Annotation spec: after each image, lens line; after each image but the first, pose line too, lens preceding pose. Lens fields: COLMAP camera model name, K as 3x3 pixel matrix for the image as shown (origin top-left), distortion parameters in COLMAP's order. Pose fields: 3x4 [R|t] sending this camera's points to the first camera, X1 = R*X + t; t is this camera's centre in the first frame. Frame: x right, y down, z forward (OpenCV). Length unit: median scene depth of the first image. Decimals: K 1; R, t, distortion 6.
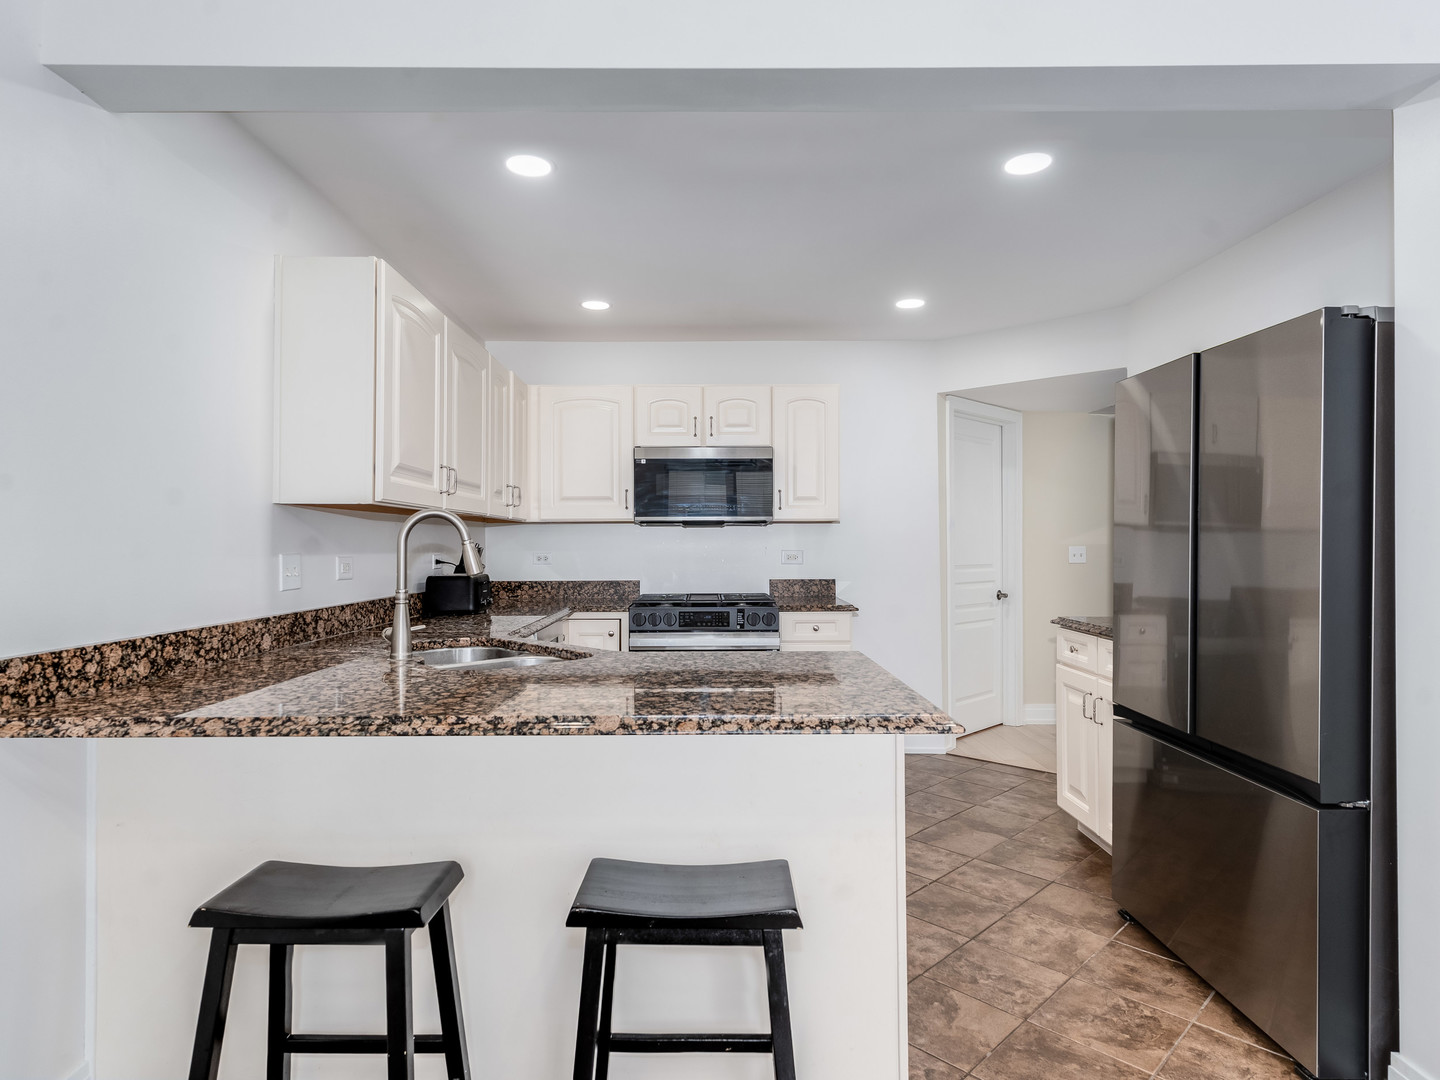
lens RADIAL K [[801.1, 0, 720.0], [0, 801.1, 540.0], [0, 0, 1]] dist [0.002269, 0.000916]
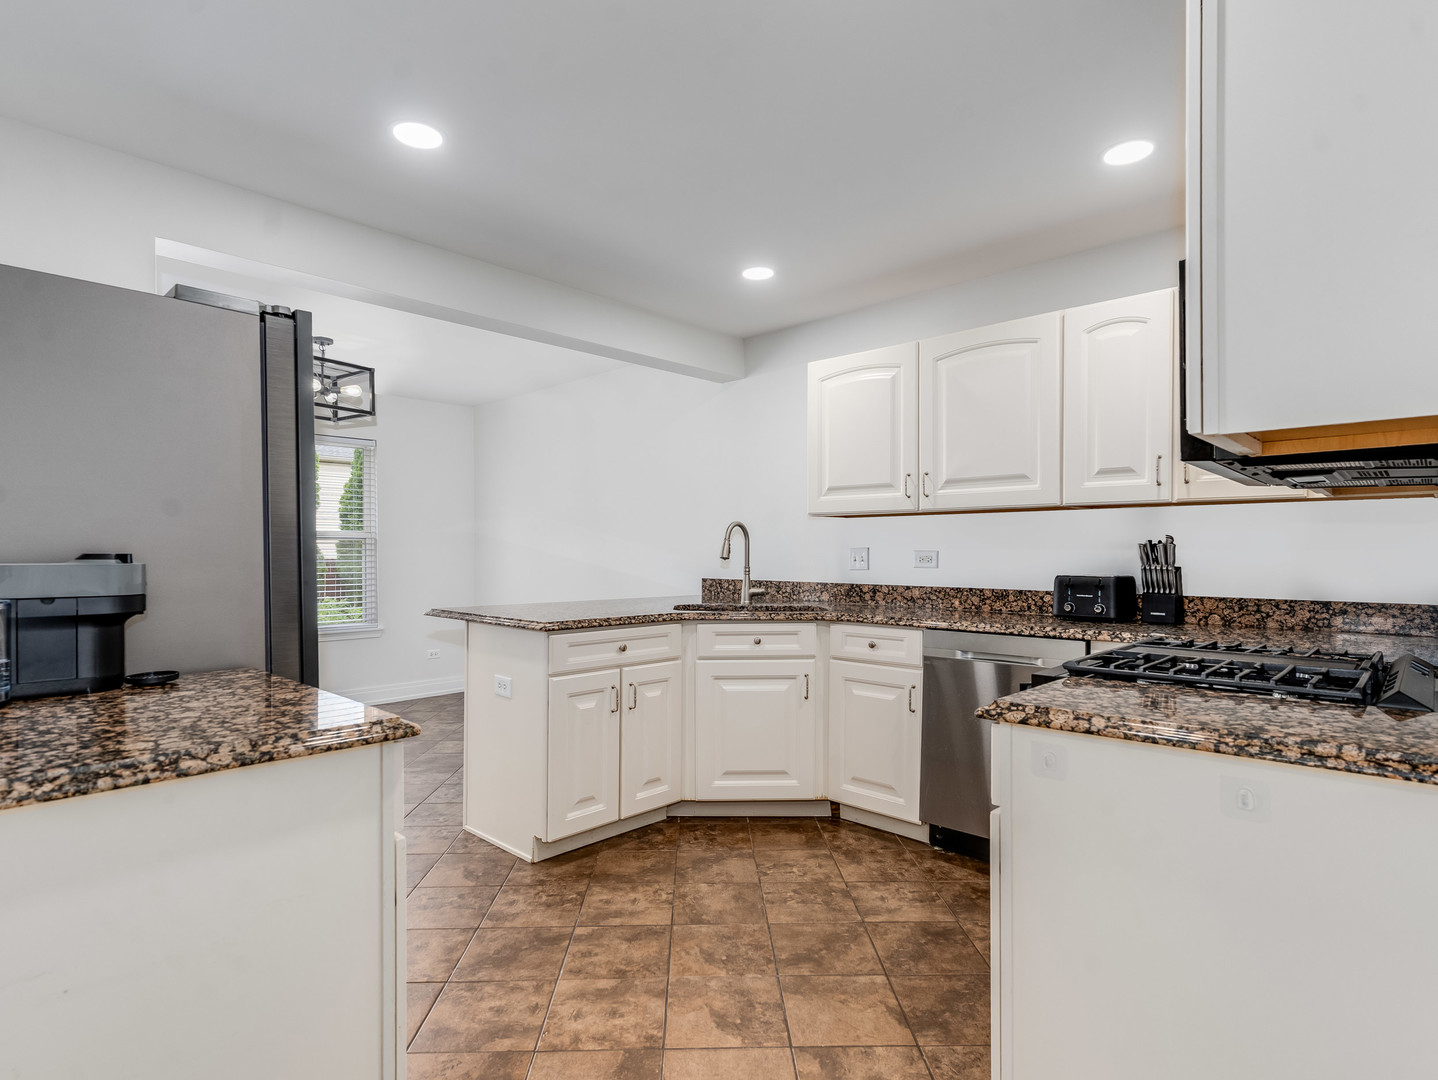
lens RADIAL K [[788.2, 0, 719.5], [0, 788.2, 571.6], [0, 0, 1]] dist [-0.001828, 0.000349]
pose [[-0.692566, 0.020063, -0.721076, 0.838706], [0.004550, 0.999715, 0.023446, 0.027680], [0.721341, 0.012957, -0.692459, 1.966483]]
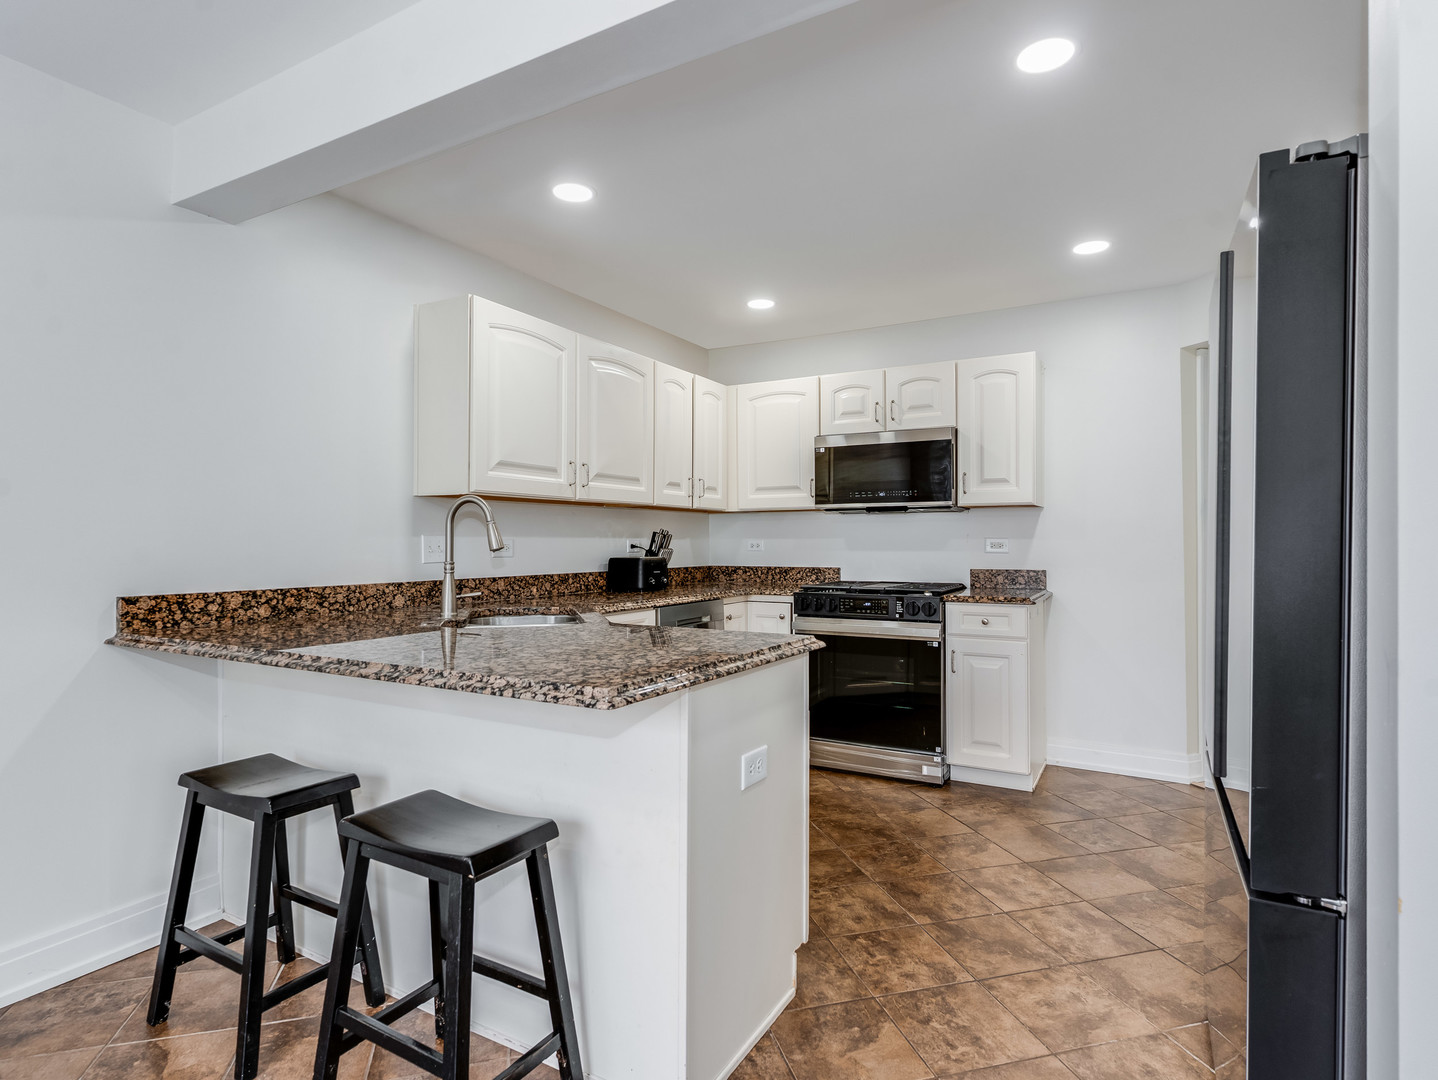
lens RADIAL K [[766.5, 0, 734.9], [0, 766.5, 544.9], [0, 0, 1]] dist [0.000407, -0.000260]
pose [[0.873364, 0.004368, -0.487048, 0.503557], [0.001256, 0.999936, 0.011221, 0.020810], [0.487066, -0.010412, 0.873303, 0.164438]]
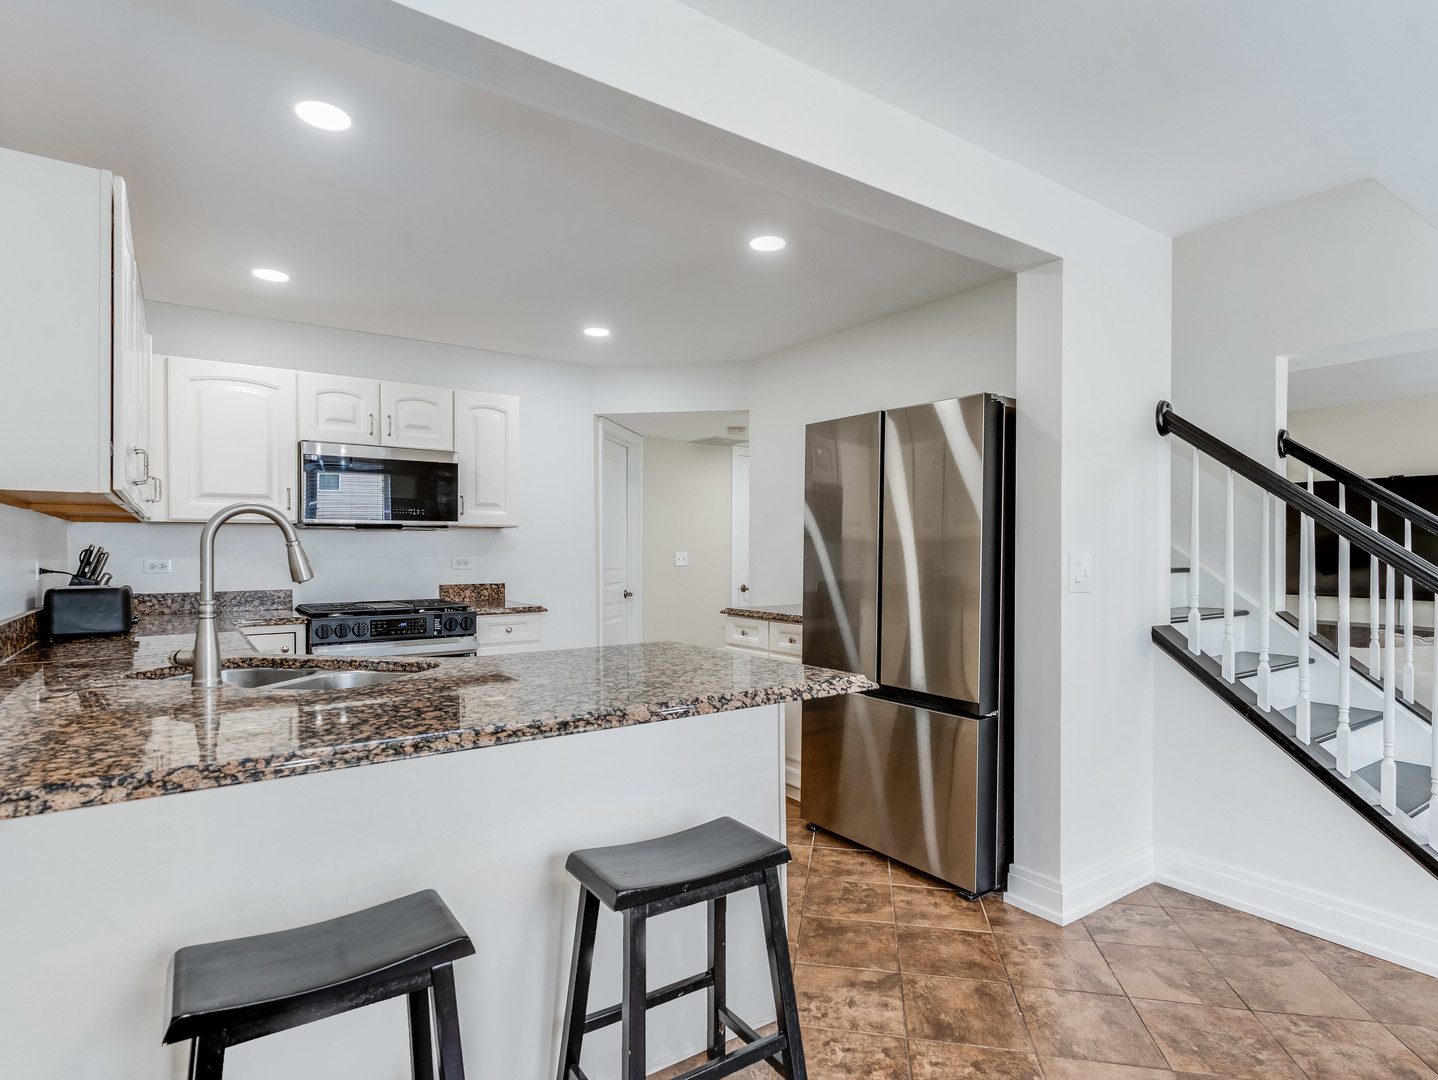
lens RADIAL K [[753.5, 0, 712.5], [0, 753.5, 560.5], [0, 0, 1]] dist [-0.003186, -0.000079]
pose [[0.827145, -0.006295, 0.561953, -0.359055], [-0.002972, 0.999874, 0.015574, 0.006709], [-0.561980, -0.014552, 0.827023, 0.073013]]
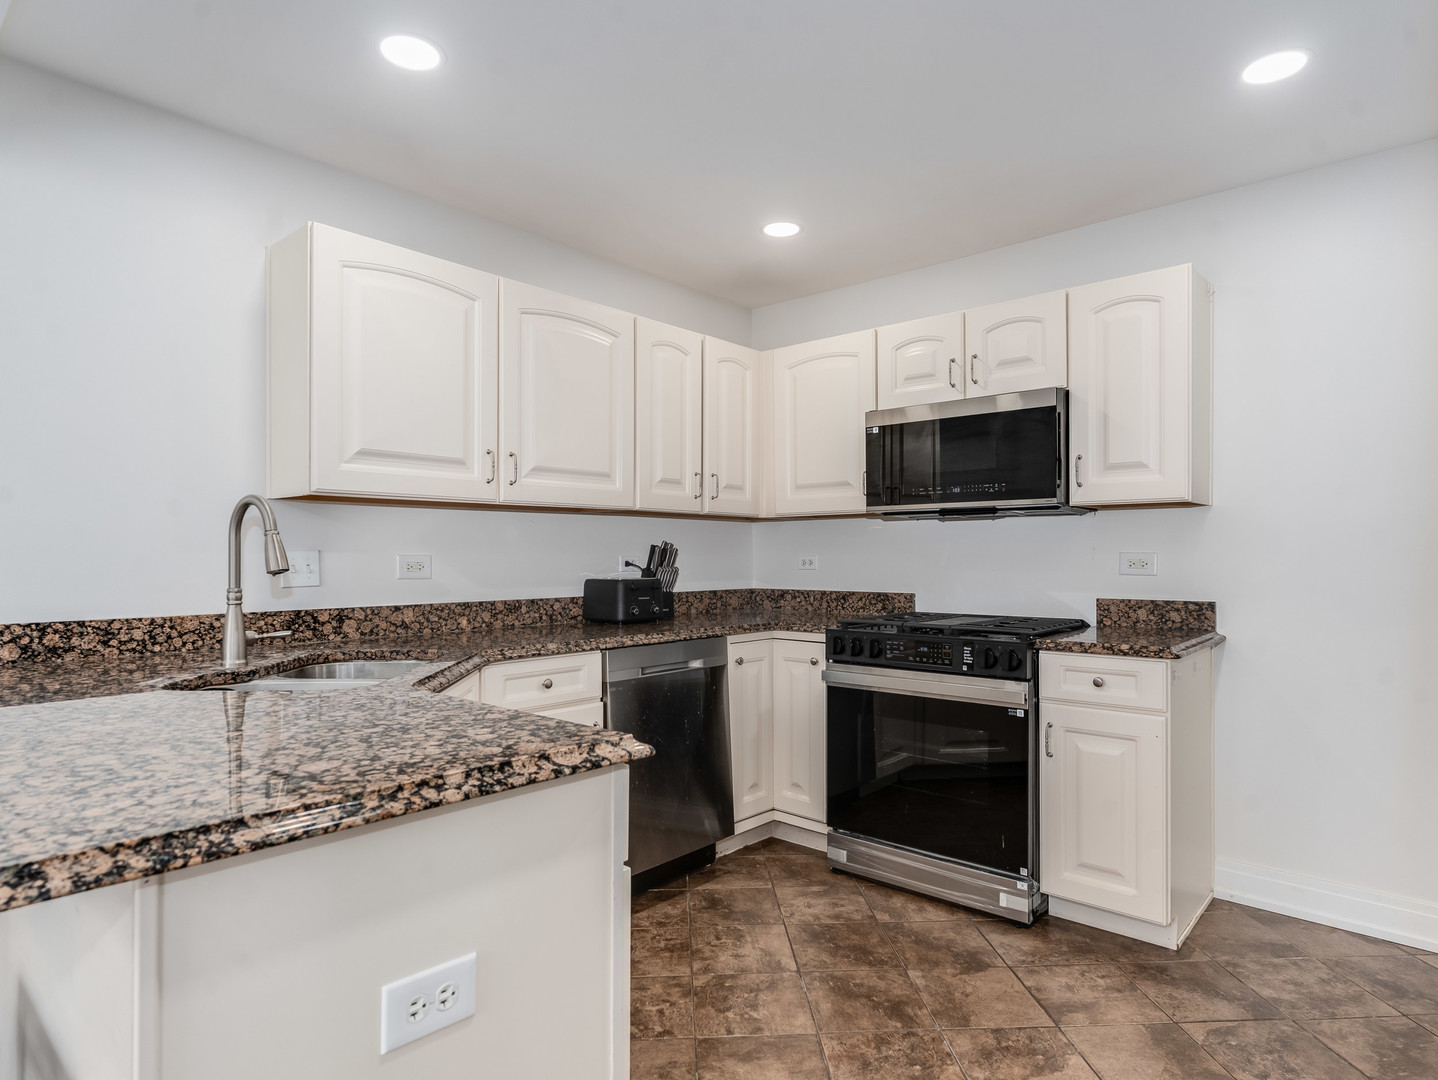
lens RADIAL K [[826.8, 0, 724.9], [0, 826.8, 565.2], [0, 0, 1]] dist [-0.005832, 0.002191]
pose [[0.746573, 0.010375, -0.665223, 0.542613], [0.002997, 0.999816, 0.018957, 0.018469], [0.665297, -0.016146, 0.746404, 0.611232]]
